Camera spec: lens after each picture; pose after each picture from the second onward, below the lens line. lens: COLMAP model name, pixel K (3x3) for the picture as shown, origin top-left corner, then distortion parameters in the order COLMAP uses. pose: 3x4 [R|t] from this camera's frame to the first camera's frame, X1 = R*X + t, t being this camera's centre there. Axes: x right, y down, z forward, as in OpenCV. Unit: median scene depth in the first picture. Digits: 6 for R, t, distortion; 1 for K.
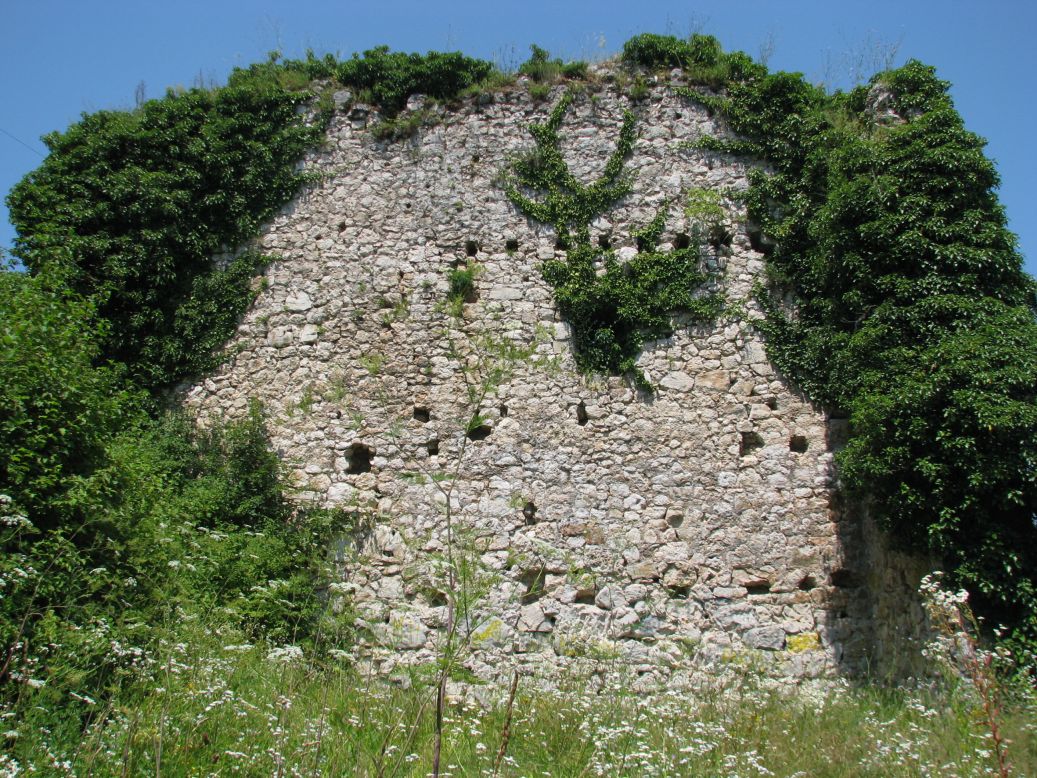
lens RADIAL K [[1076.8, 0, 517.8], [0, 1076.8, 382.8], [0, 0, 1]] dist [-0.096182, 0.000000]
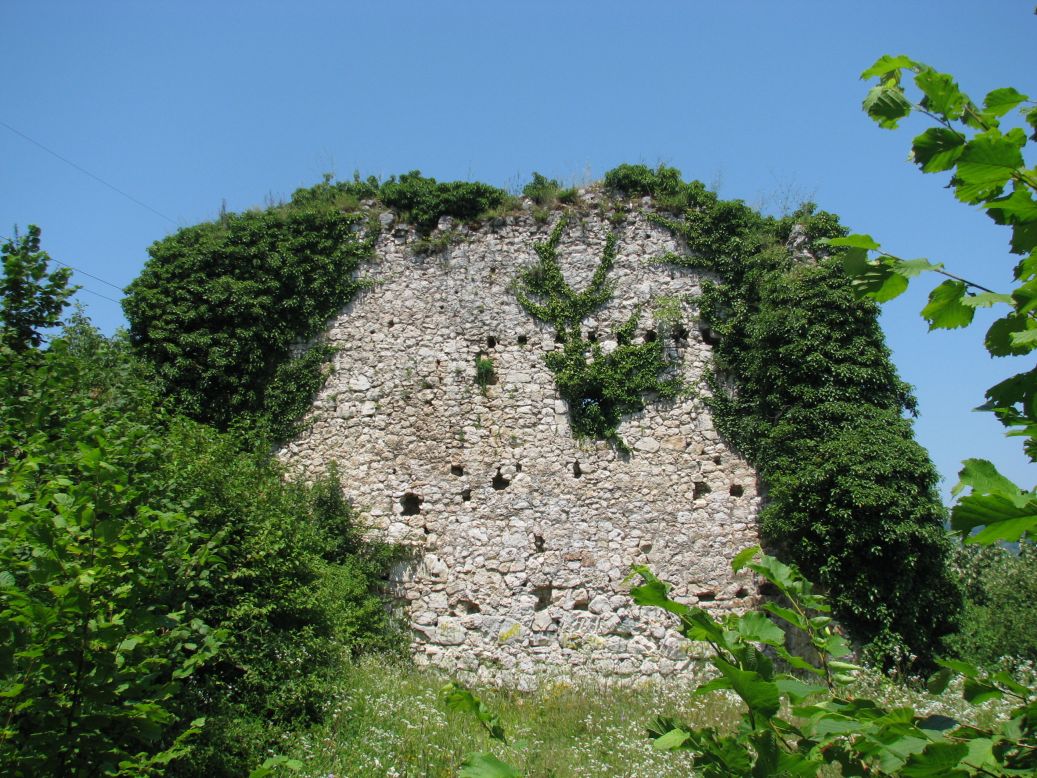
lens RADIAL K [[1076.8, 0, 519.0], [0, 1076.8, 394.6], [0, 0, 1]] dist [-0.096182, 0.000000]
pose [[0.999196, -0.011532, 0.038393, -0.062626], [0.008845, 0.997546, 0.069455, -0.156292], [-0.039100, -0.069060, 0.996846, -0.328295]]
